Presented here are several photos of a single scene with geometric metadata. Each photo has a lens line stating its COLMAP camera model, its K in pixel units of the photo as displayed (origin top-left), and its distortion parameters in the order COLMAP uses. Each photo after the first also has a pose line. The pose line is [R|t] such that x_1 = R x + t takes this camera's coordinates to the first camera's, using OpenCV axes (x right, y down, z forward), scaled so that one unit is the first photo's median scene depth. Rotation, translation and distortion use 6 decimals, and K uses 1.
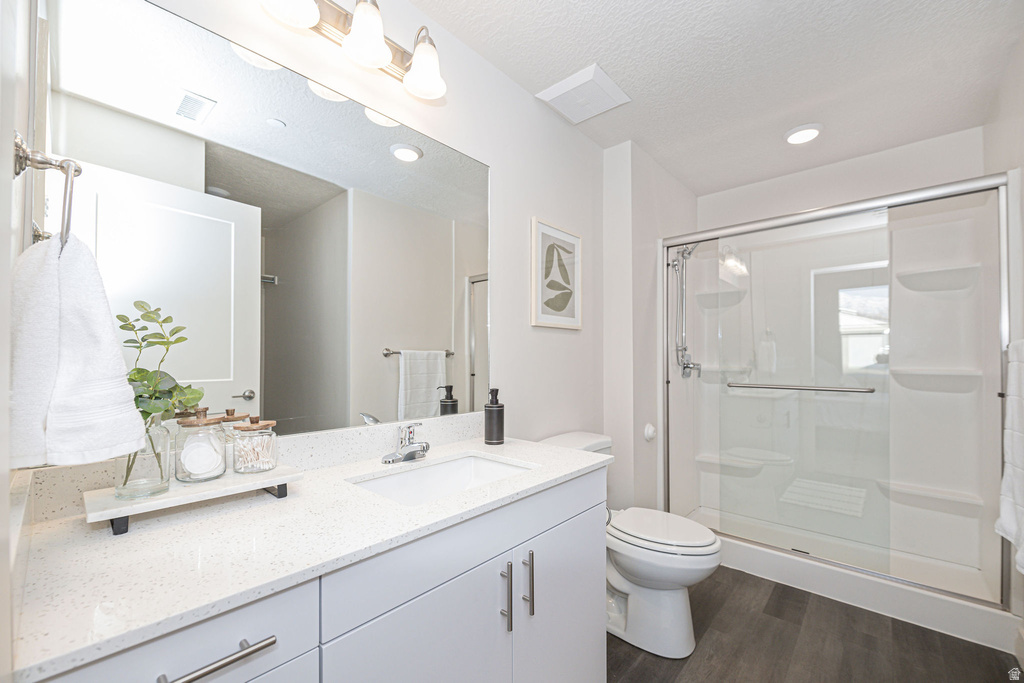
lens RADIAL K [[410.5, 0, 530.8], [0, 410.5, 354.1], [0, 0, 1]] dist [0.001025, -0.003965]
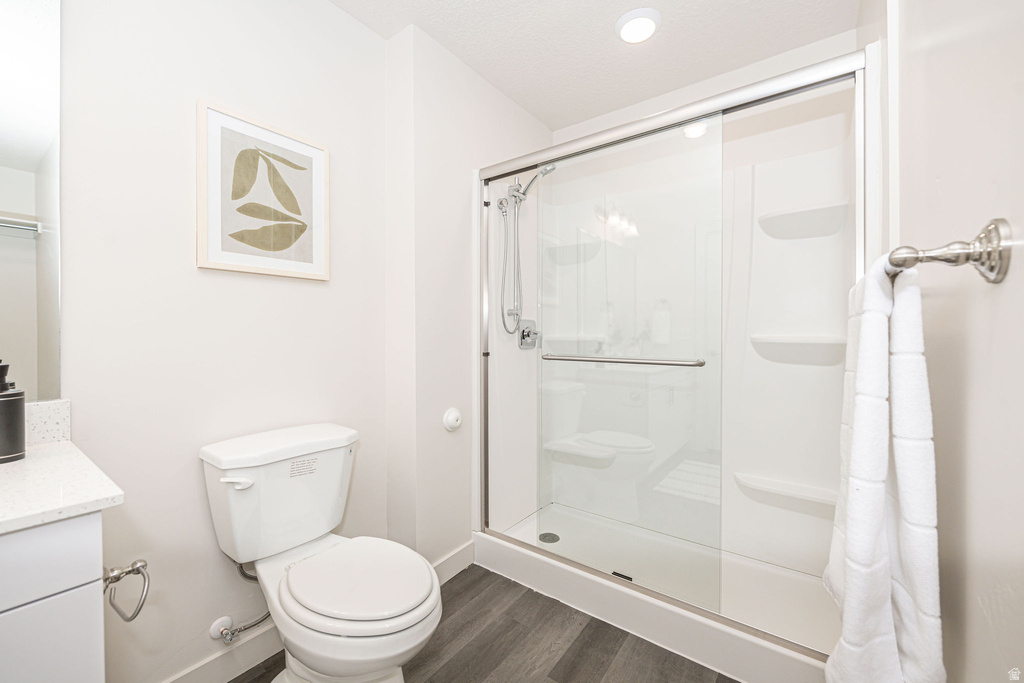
lens RADIAL K [[410.5, 0, 511.8], [0, 410.5, 335.6], [0, 0, 1]] dist [0.001025, -0.003965]
pose [[0.996452, -0.000047, 0.084164, 0.408492], [-0.001291, 0.999874, 0.015843, 0.026224], [-0.084154, -0.015895, 0.996326, 0.279681]]
